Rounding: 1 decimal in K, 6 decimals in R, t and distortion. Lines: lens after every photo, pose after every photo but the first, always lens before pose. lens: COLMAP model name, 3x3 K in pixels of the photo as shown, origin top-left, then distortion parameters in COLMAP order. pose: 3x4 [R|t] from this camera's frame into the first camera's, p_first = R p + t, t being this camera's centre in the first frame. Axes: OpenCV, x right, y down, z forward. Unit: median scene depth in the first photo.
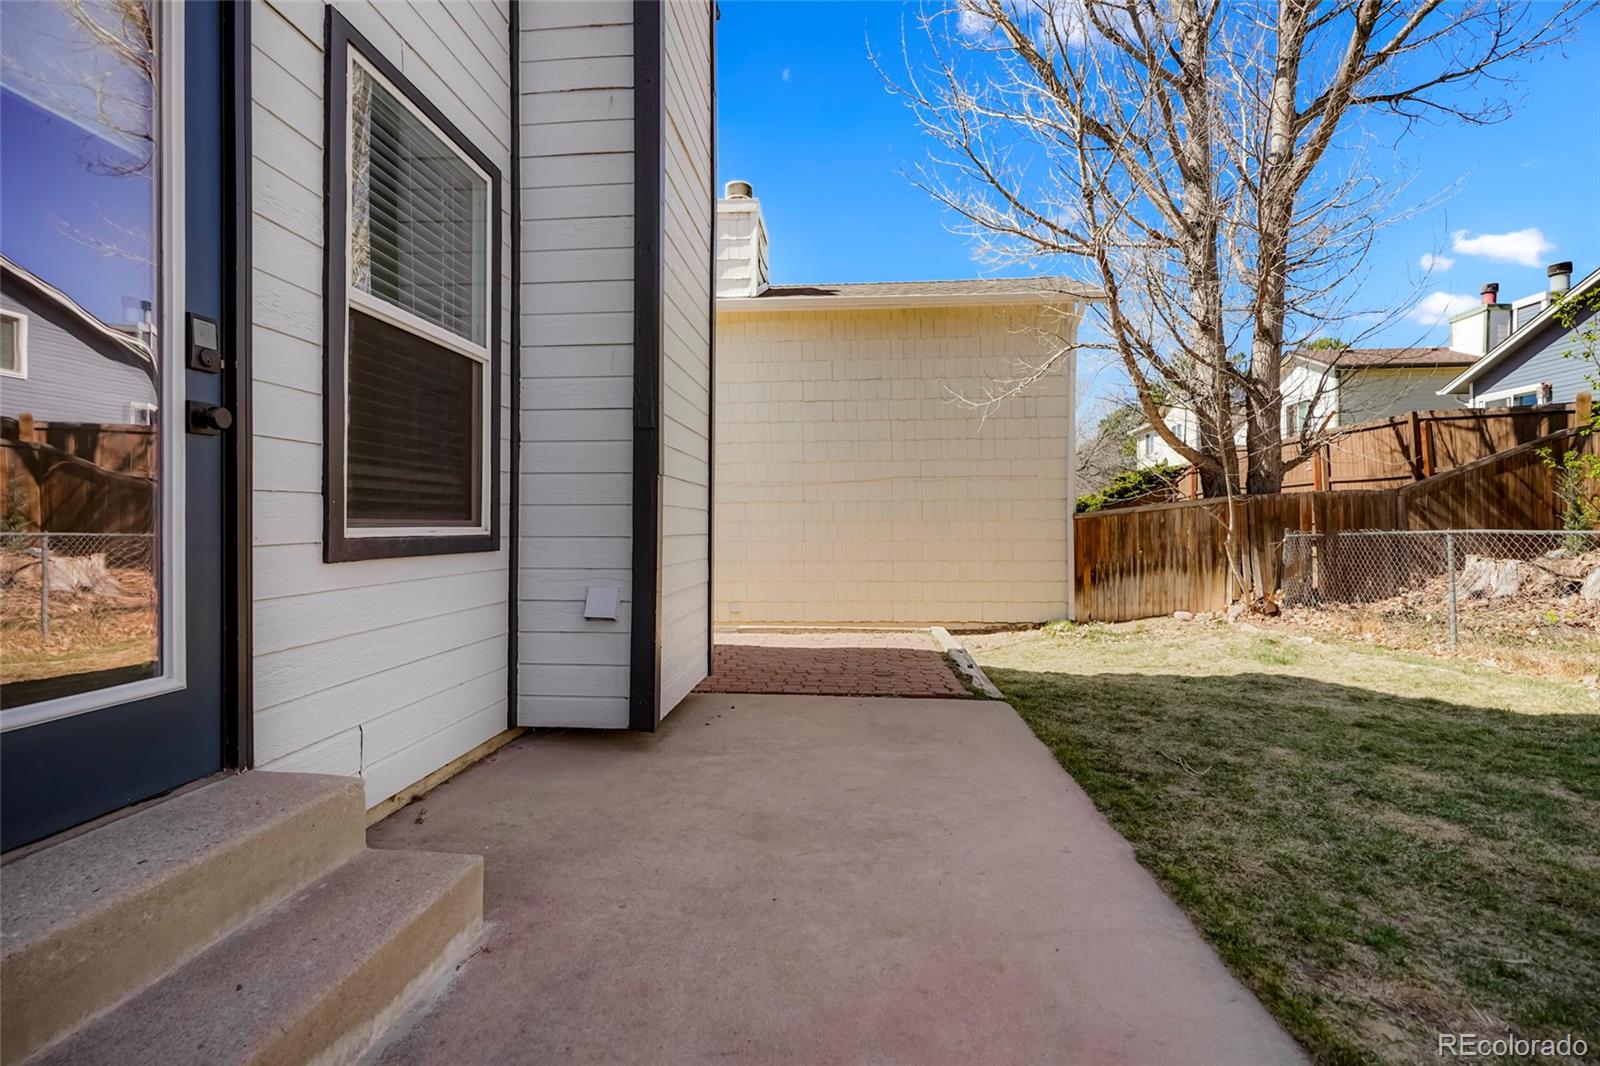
lens RADIAL K [[752.0, 0, 797.7], [0, 752.0, 548.4], [0, 0, 1]] dist [-0.002617, -0.000475]
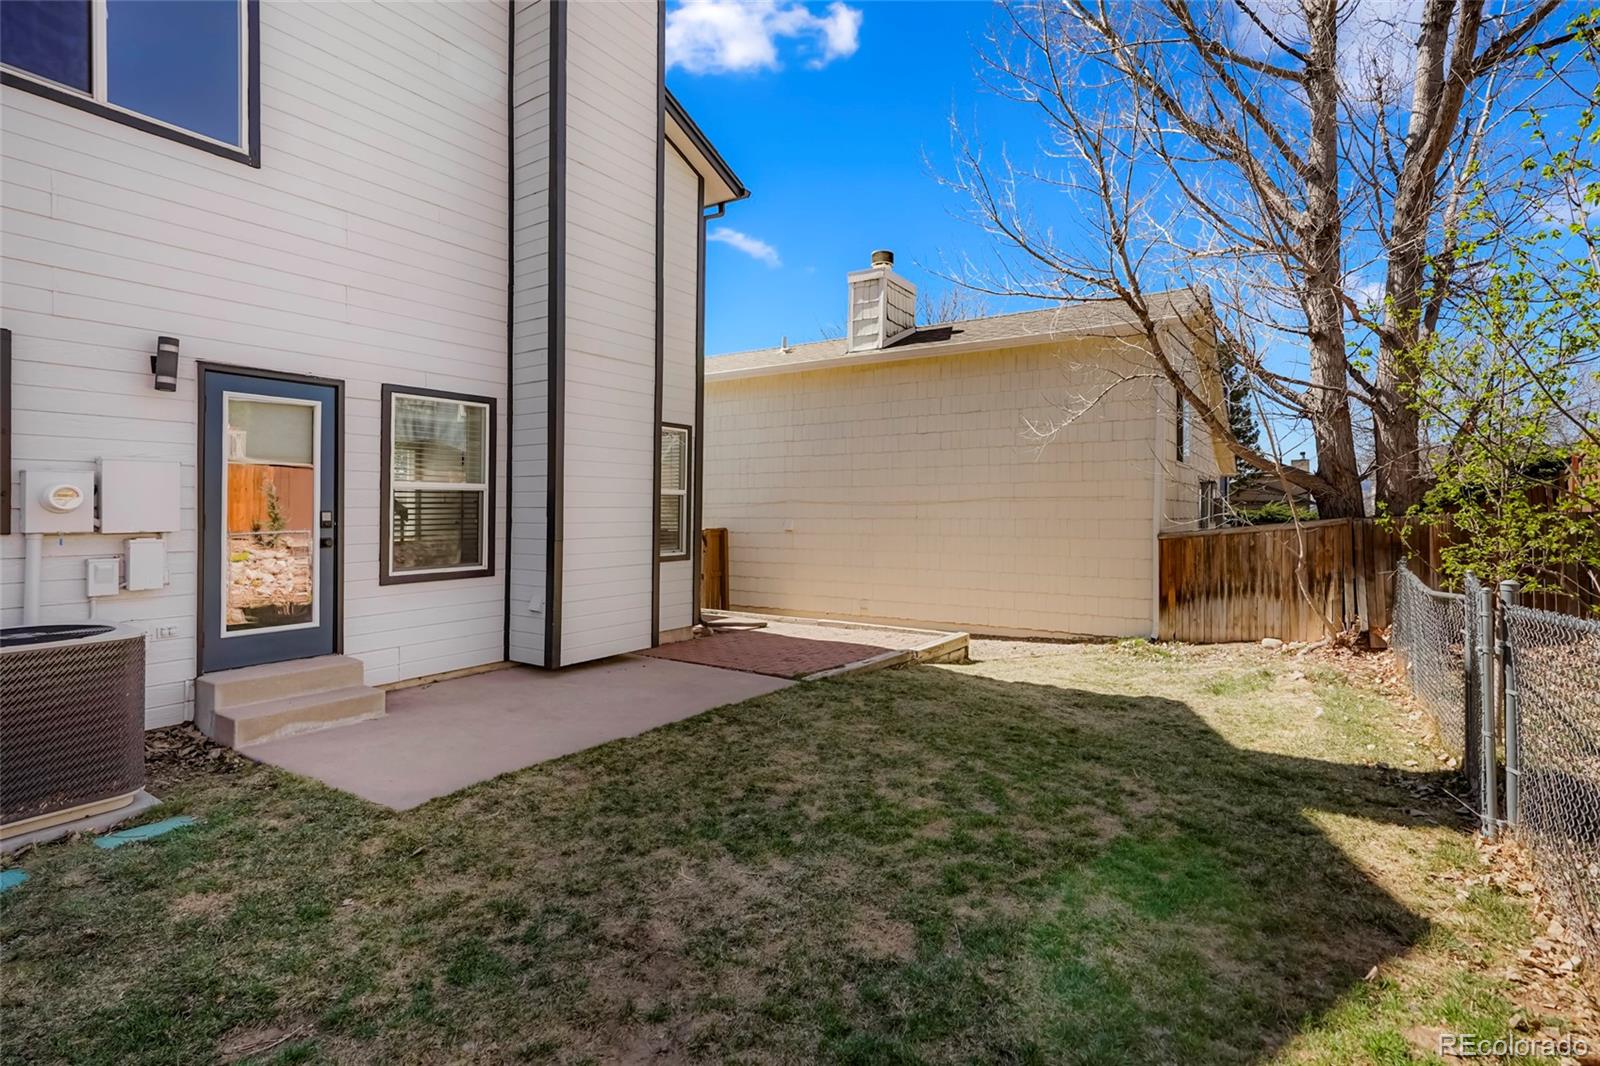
lens RADIAL K [[777.1, 0, 795.3], [0, 777.1, 536.2], [0, 0, 1]] dist [0.003409, 0.000612]
pose [[0.872989, 0.020834, -0.487295, 0.457160], [-0.016873, 0.999779, 0.012516, -0.048770], [0.487448, -0.002704, 0.873148, -0.165118]]
